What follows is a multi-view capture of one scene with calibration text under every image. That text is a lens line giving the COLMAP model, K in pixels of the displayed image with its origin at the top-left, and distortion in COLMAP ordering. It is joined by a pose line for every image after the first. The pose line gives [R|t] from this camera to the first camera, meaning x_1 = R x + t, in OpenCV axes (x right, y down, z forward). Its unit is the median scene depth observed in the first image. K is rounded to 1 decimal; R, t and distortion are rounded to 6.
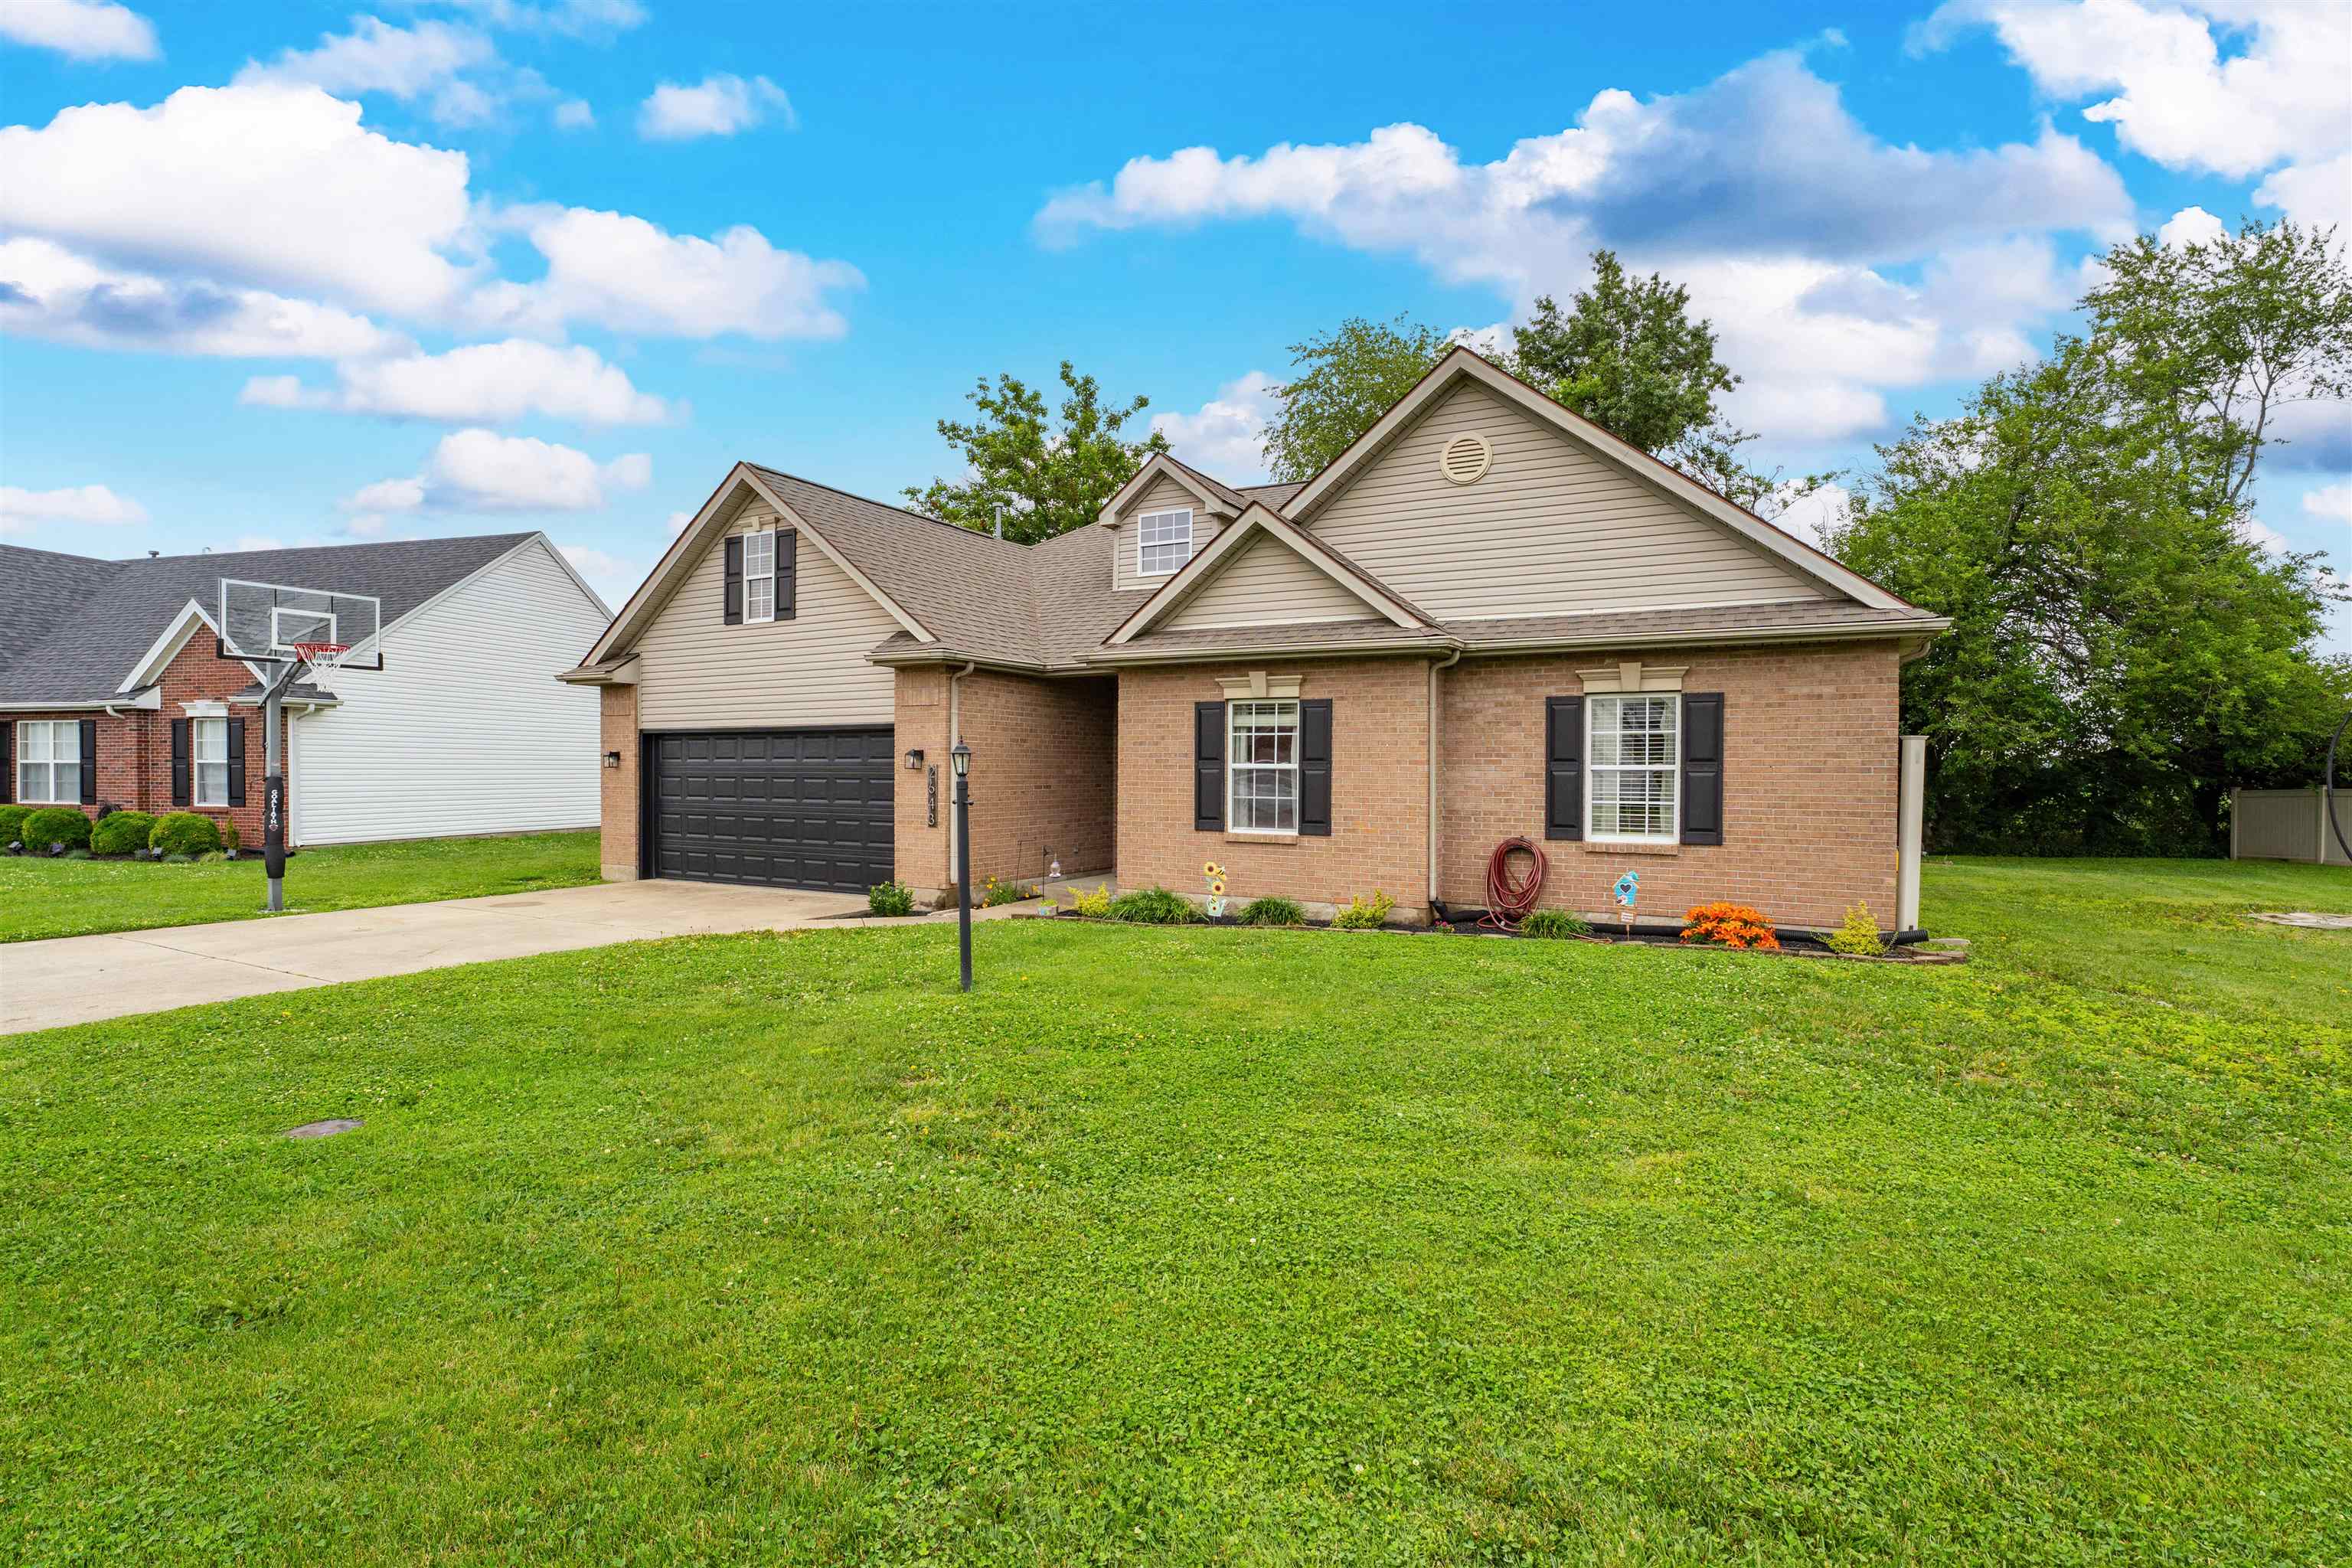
lens RADIAL K [[1063.1, 0, 1176.0], [0, 1063.1, 784.0], [0, 0, 1]] dist [-0.017086, 0.000091]
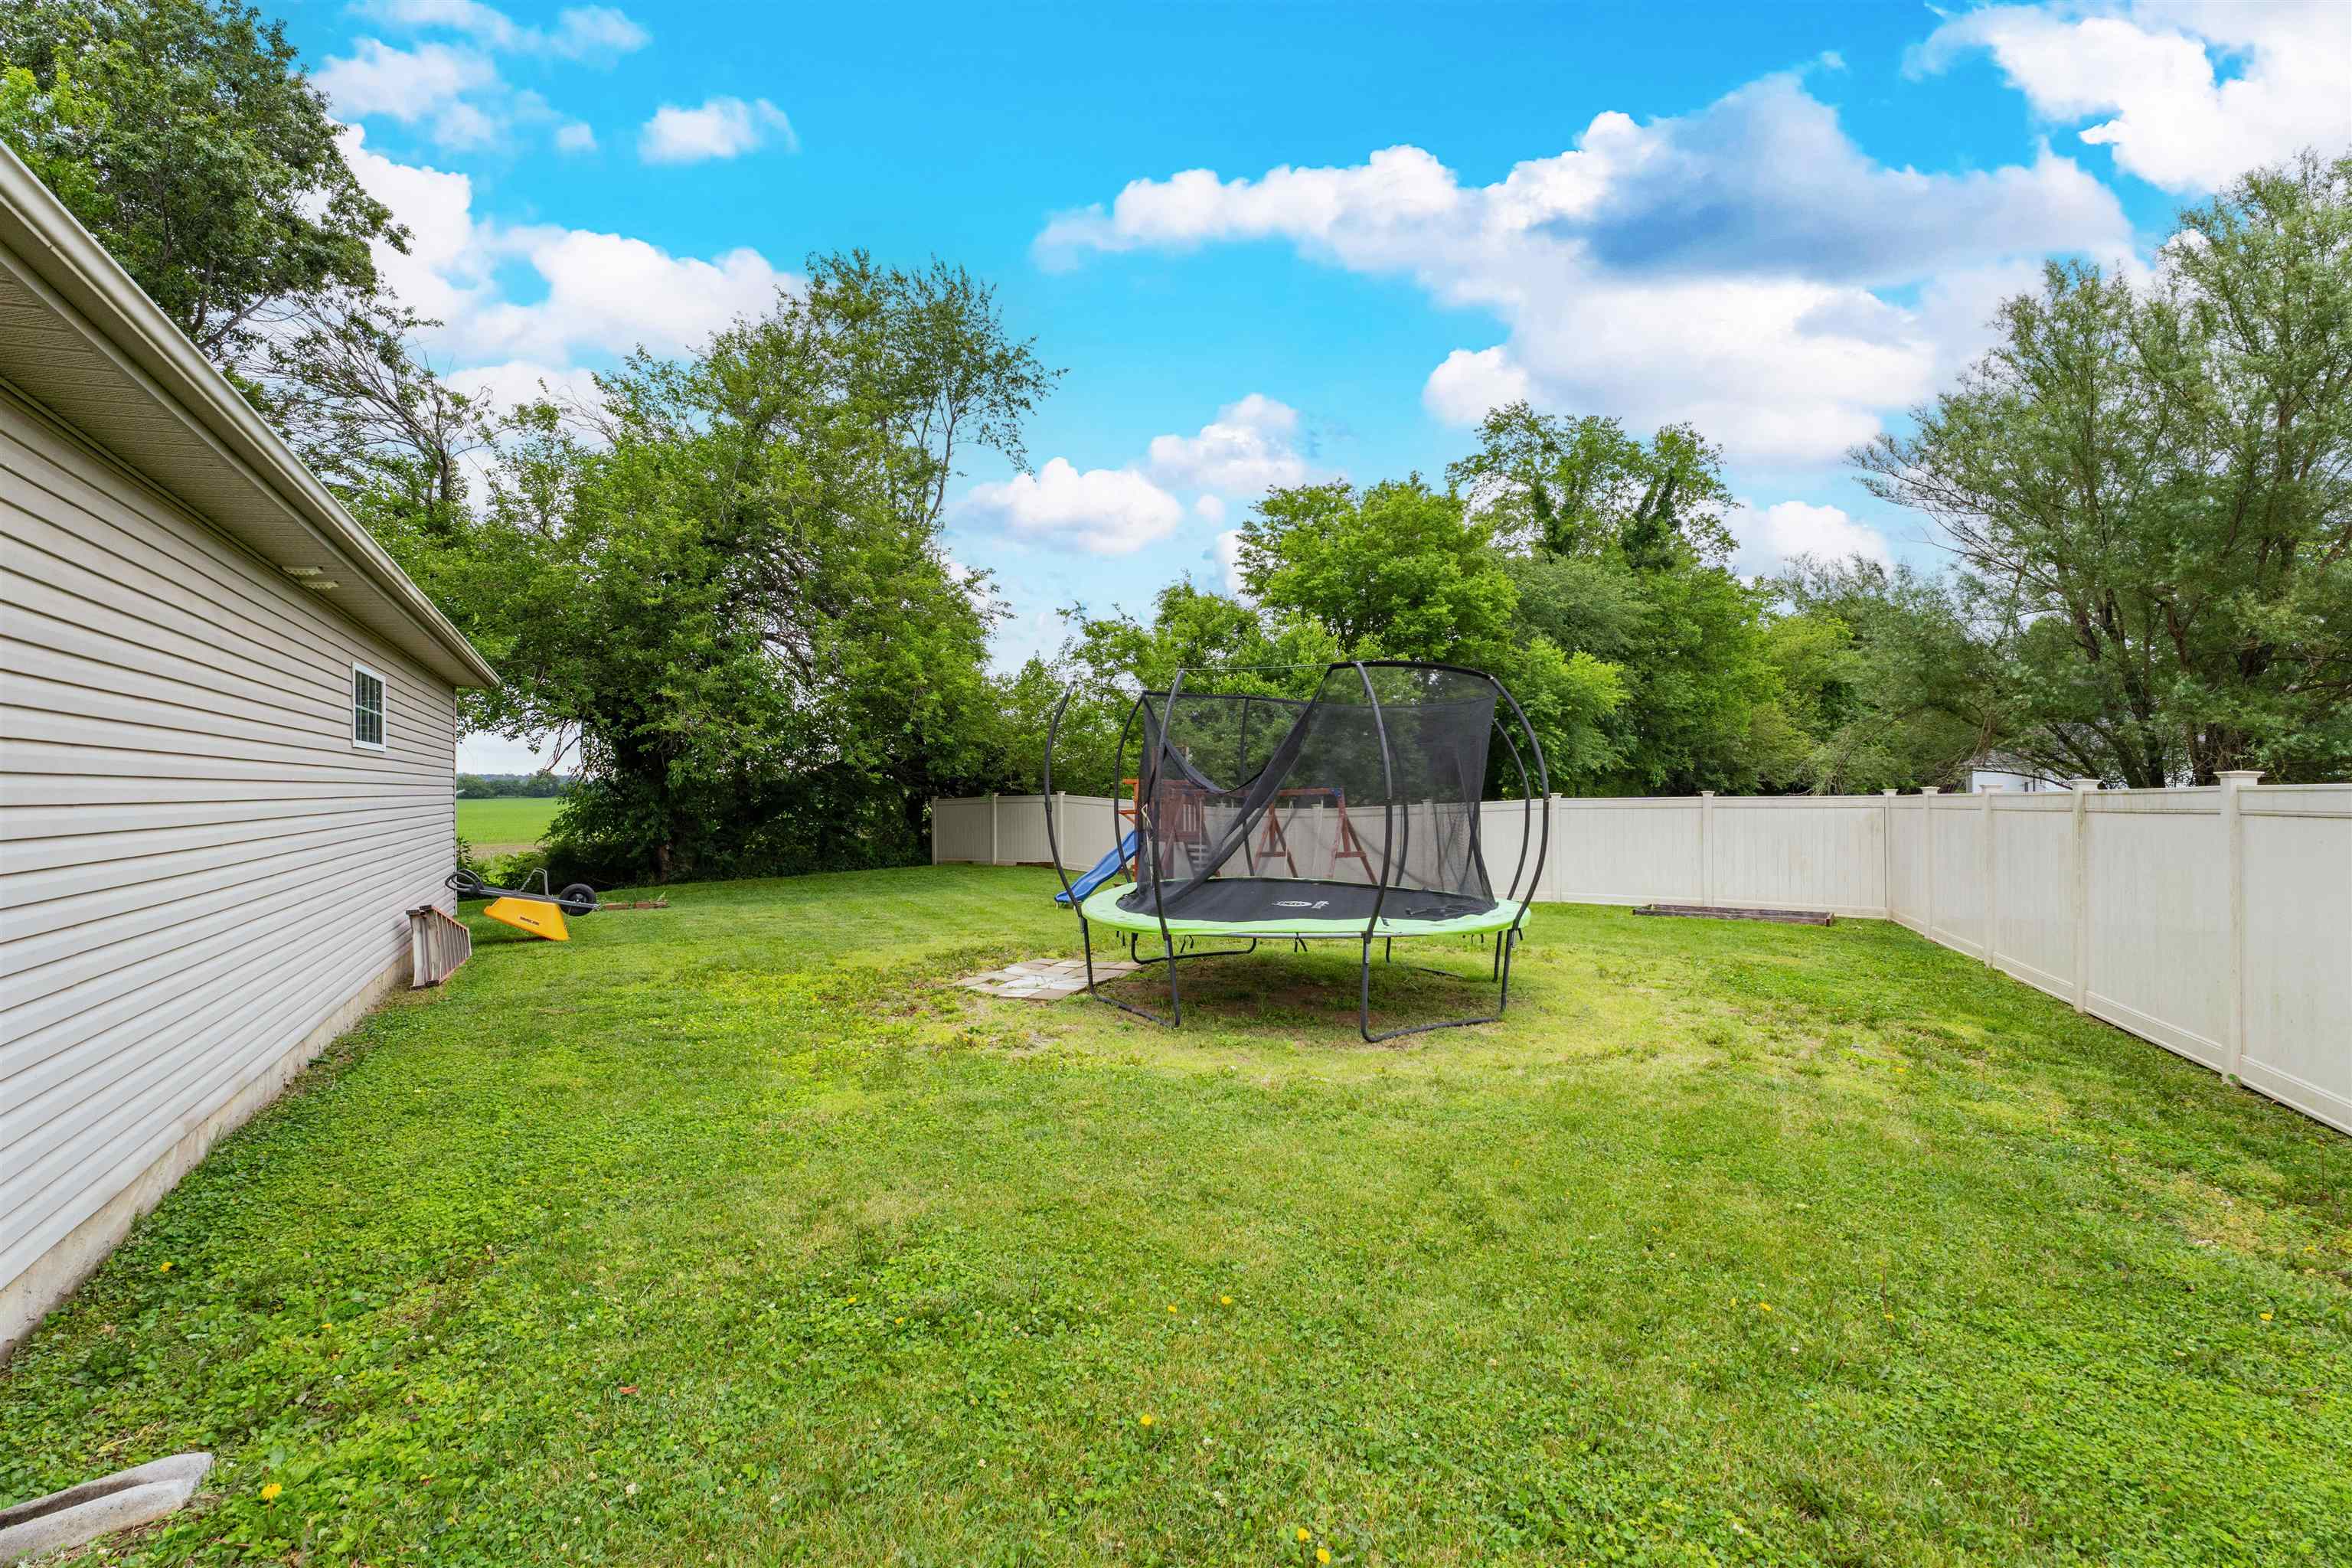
lens RADIAL K [[1031.8, 0, 1176.0], [0, 1031.8, 784.0], [0, 0, 1]] dist [-0.000392, 0.000057]
pose [[0.517765, -0.009295, 0.855472, 0.249992], [0.020783, 0.999783, -0.001716, -0.002389], [-0.855270, 0.018668, 0.517845, 0.252451]]
